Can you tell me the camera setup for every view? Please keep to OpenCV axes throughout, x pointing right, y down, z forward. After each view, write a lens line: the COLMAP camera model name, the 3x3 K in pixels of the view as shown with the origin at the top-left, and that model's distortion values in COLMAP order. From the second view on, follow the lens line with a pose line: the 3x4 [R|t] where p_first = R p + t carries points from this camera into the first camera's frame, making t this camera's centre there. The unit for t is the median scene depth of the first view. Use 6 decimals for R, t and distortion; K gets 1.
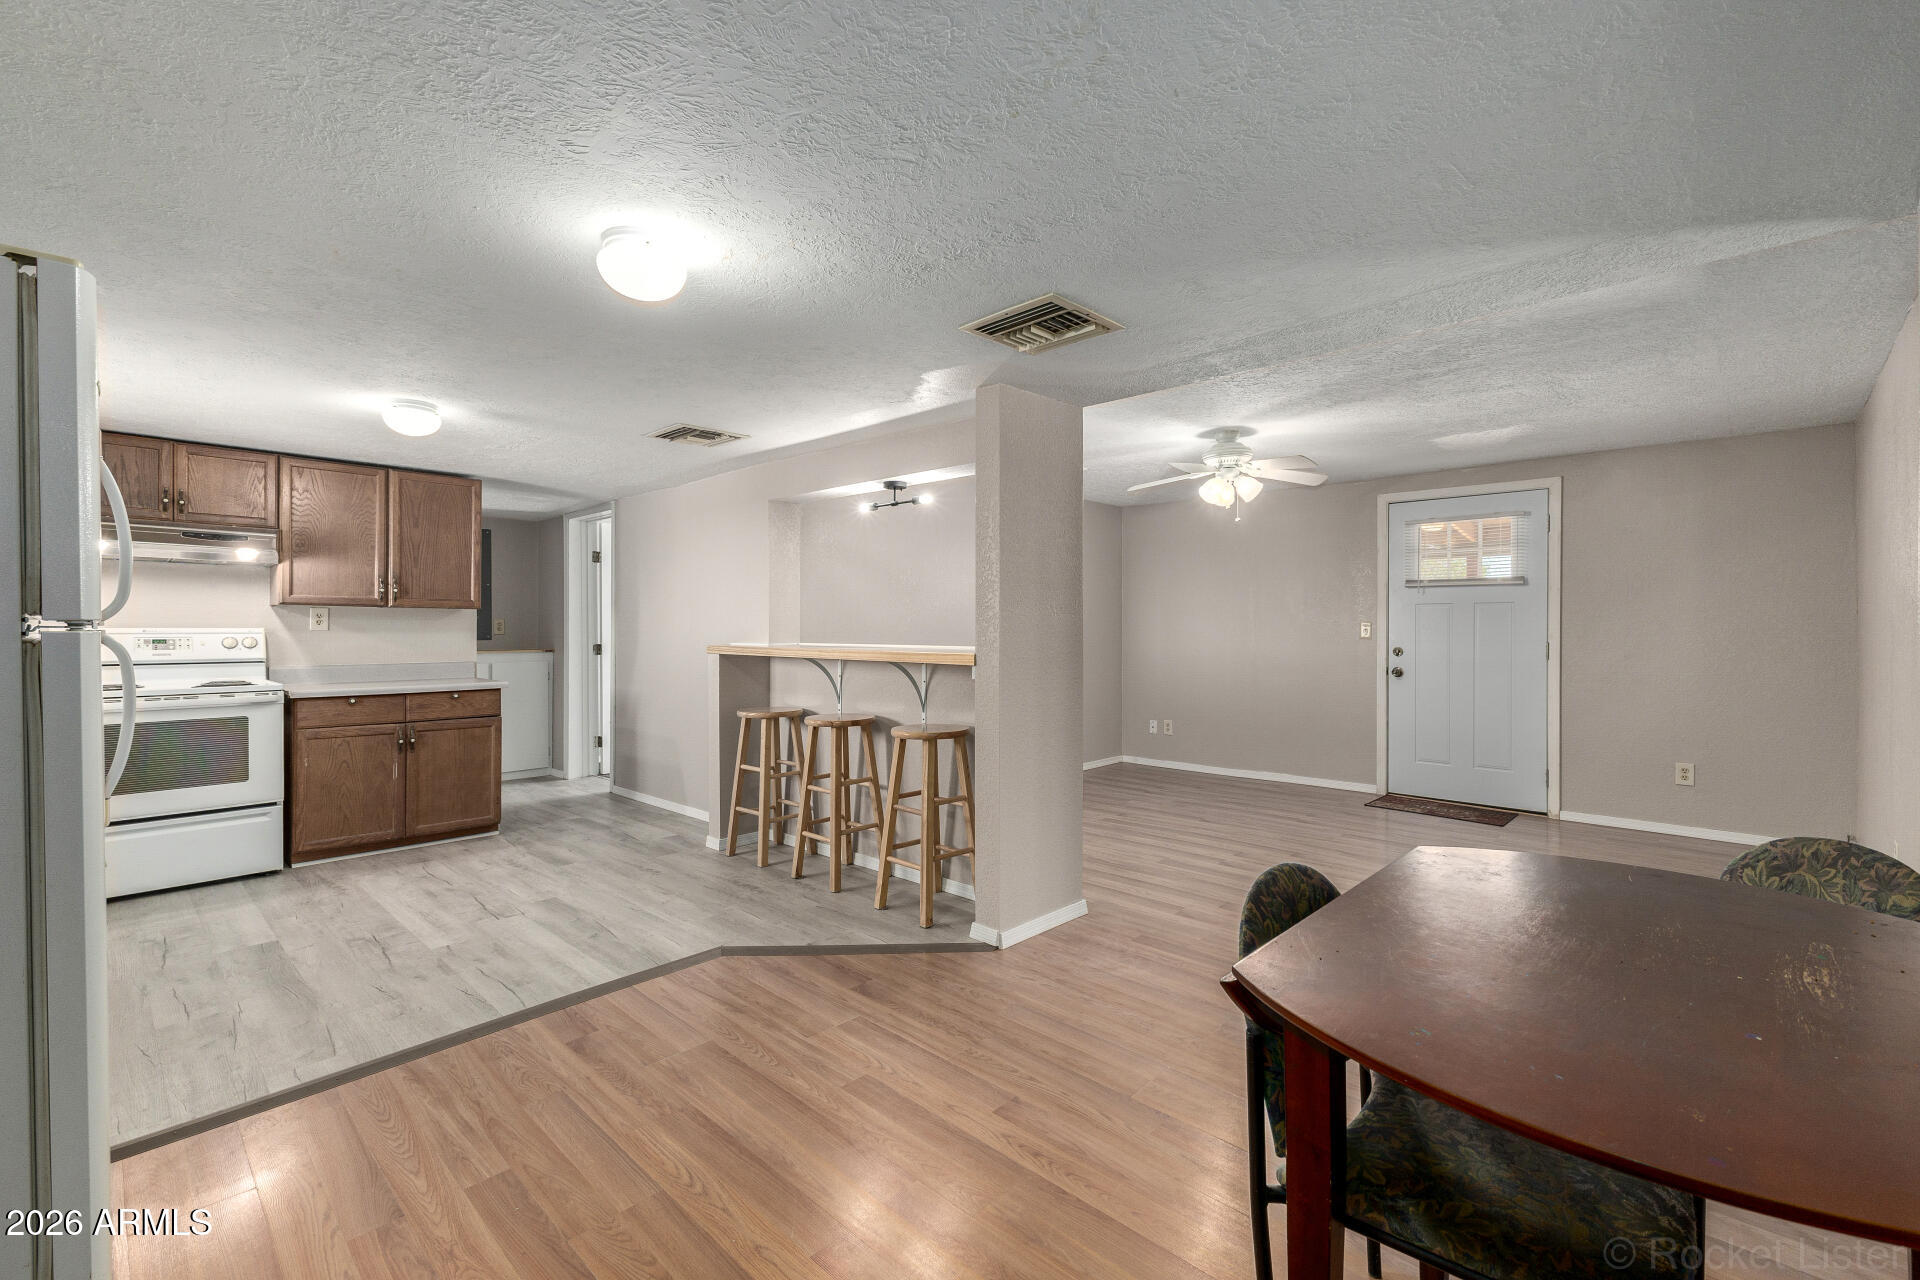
lens RADIAL K [[822.3, 0, 963.8], [0, 822.3, 629.0], [0, 0, 1]] dist [0.011943, -0.002380]
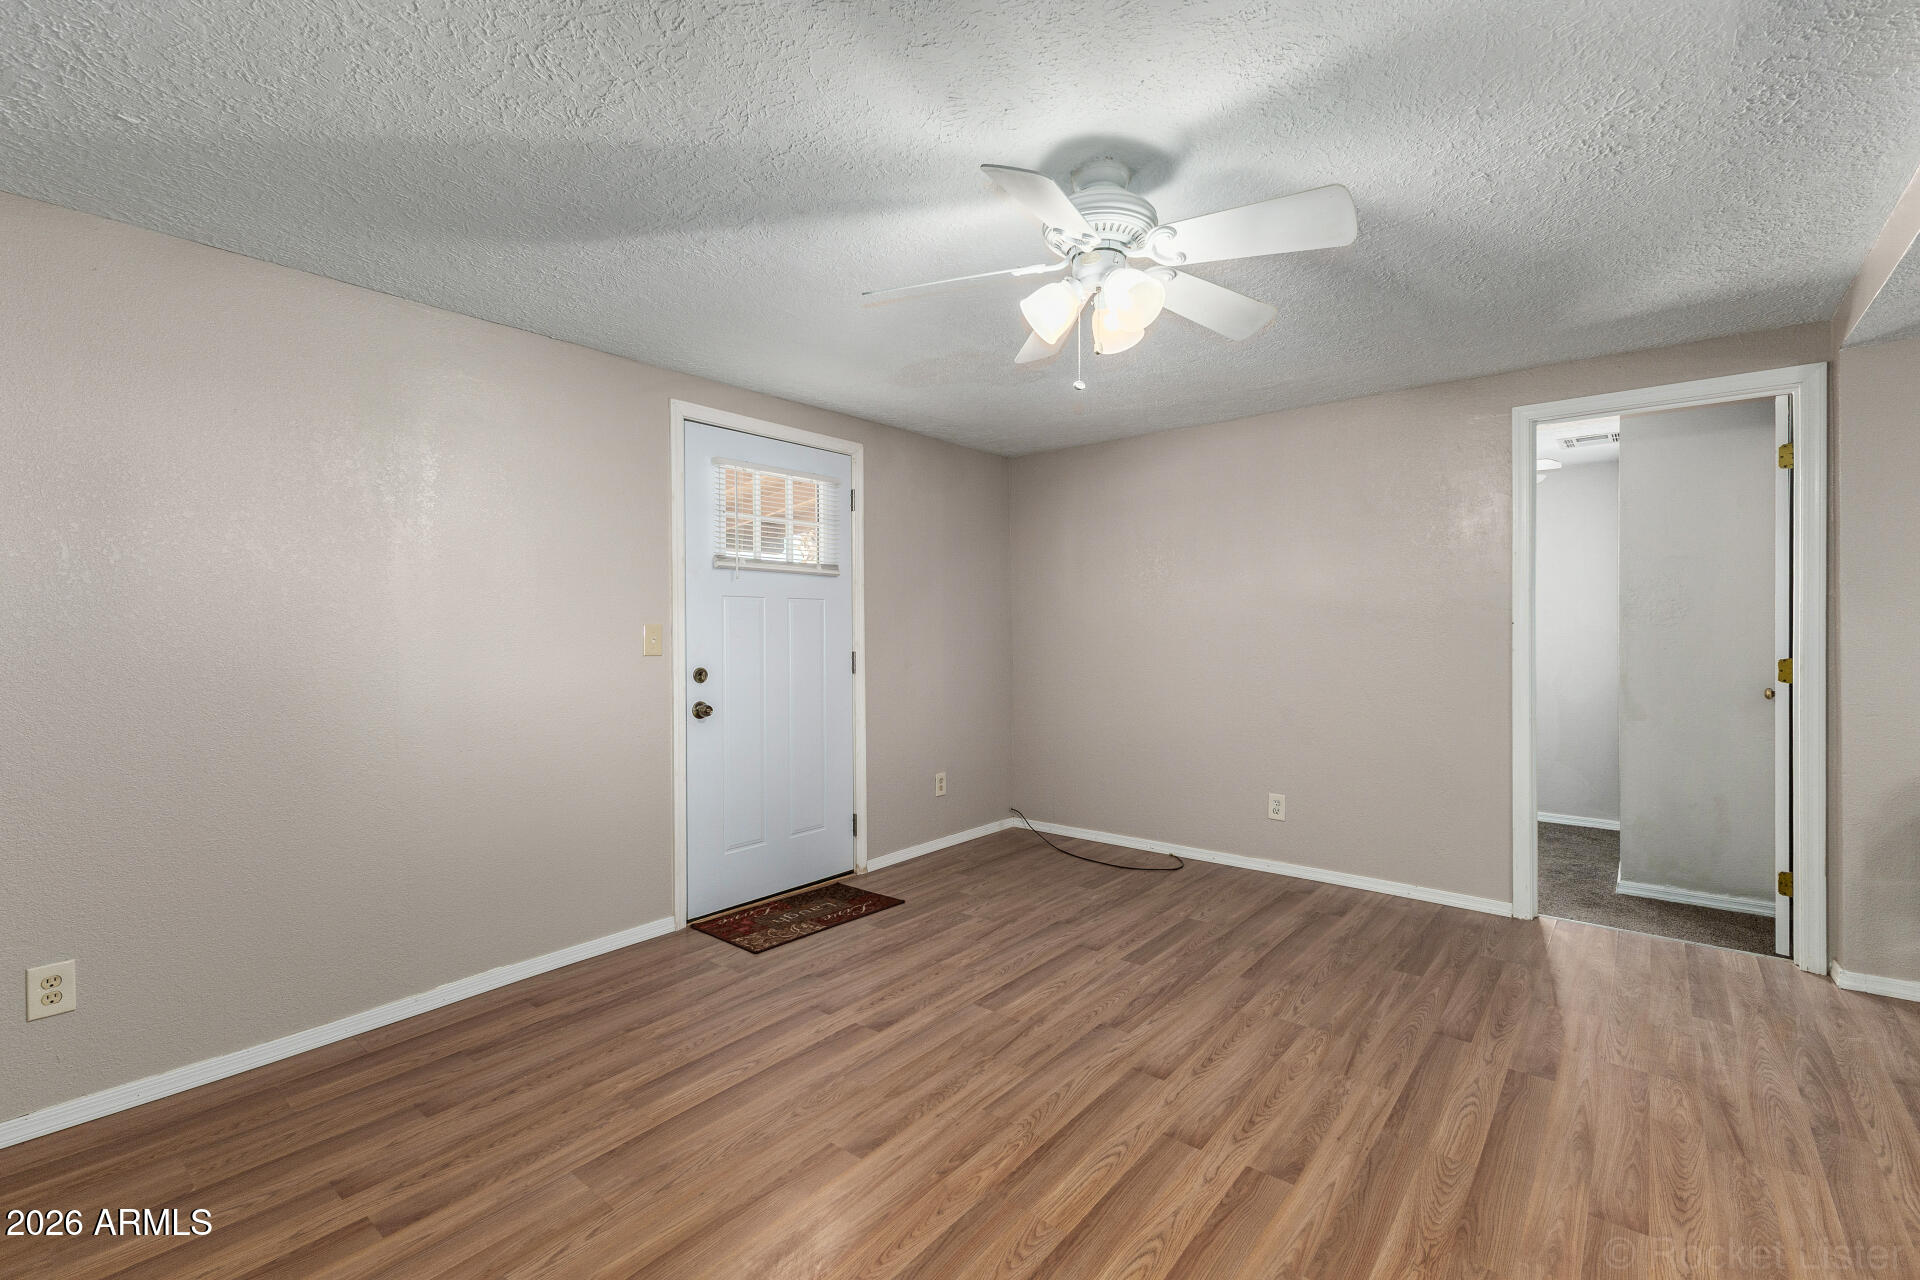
lens RADIAL K [[822.3, 0, 960.6], [0, 822.3, 632.8], [0, 0, 1]] dist [0.011943, -0.002380]
pose [[-0.065599, 0.001079, 0.997845, -0.117629], [0.011072, 0.999939, -0.000354, -0.000939], [-0.997785, 0.011025, -0.065607, 1.343126]]
